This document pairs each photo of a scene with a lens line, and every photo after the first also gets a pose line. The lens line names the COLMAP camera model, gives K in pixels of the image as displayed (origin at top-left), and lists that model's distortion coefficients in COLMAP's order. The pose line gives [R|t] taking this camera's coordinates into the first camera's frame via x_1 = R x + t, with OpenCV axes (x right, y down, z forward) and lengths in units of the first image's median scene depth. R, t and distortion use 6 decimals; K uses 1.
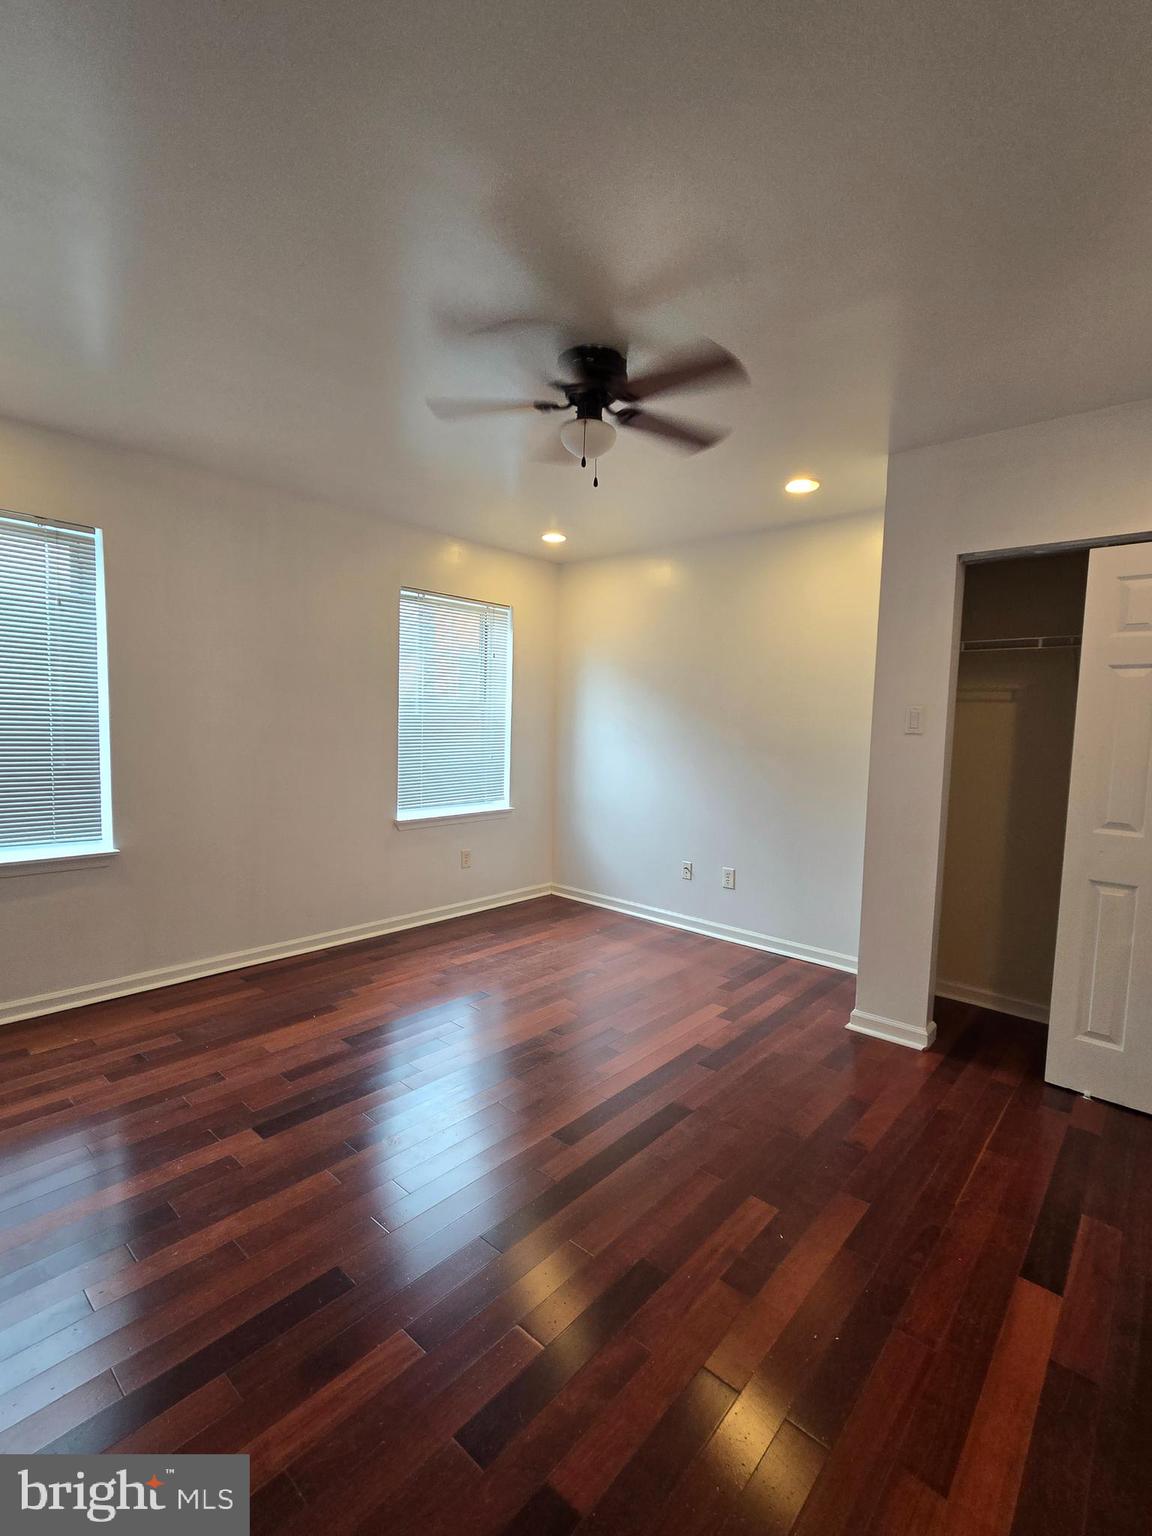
lens RADIAL K [[693.2, 0, 588.4], [0, 693.2, 774.5], [0, 0, 1]] dist [-0.000245, 0.000588]
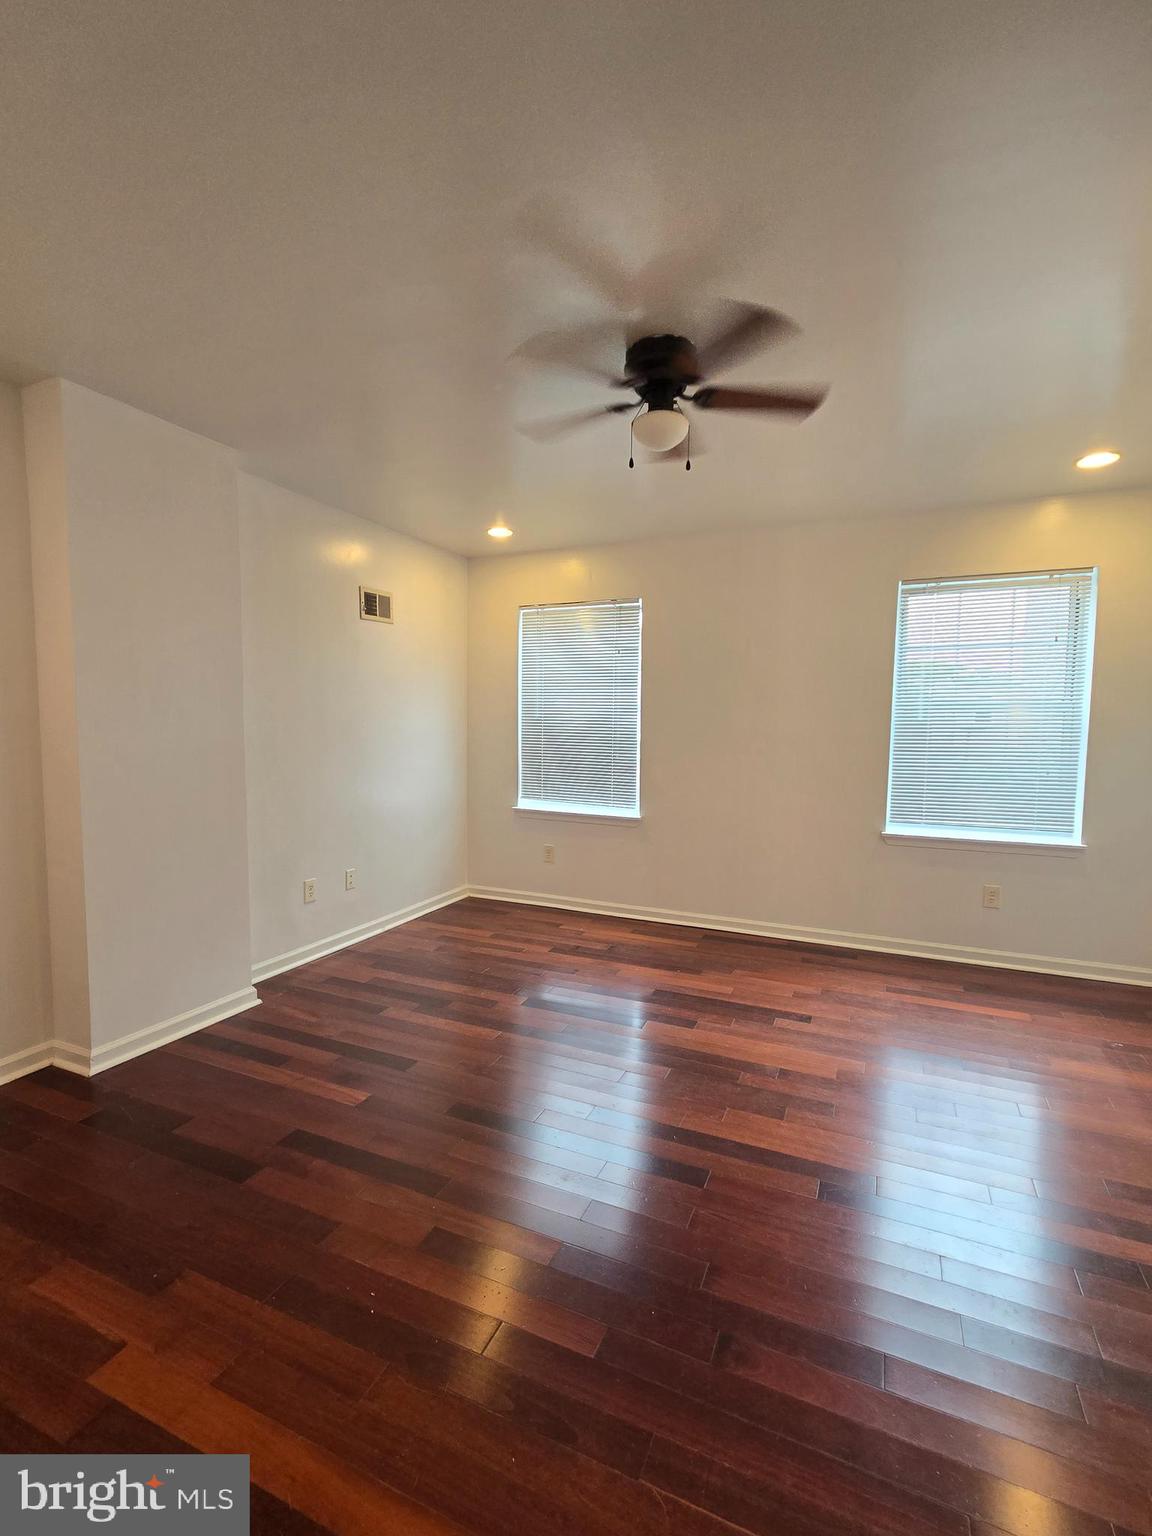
lens RADIAL K [[693.2, 0, 588.4], [0, 693.2, 774.5], [0, 0, 1]] dist [-0.000245, 0.000588]
pose [[0.297007, 0.048067, -0.953665, 0.558789], [-0.072093, 0.997010, 0.027799, -0.010955], [0.952150, 0.060496, 0.299584, 0.381596]]
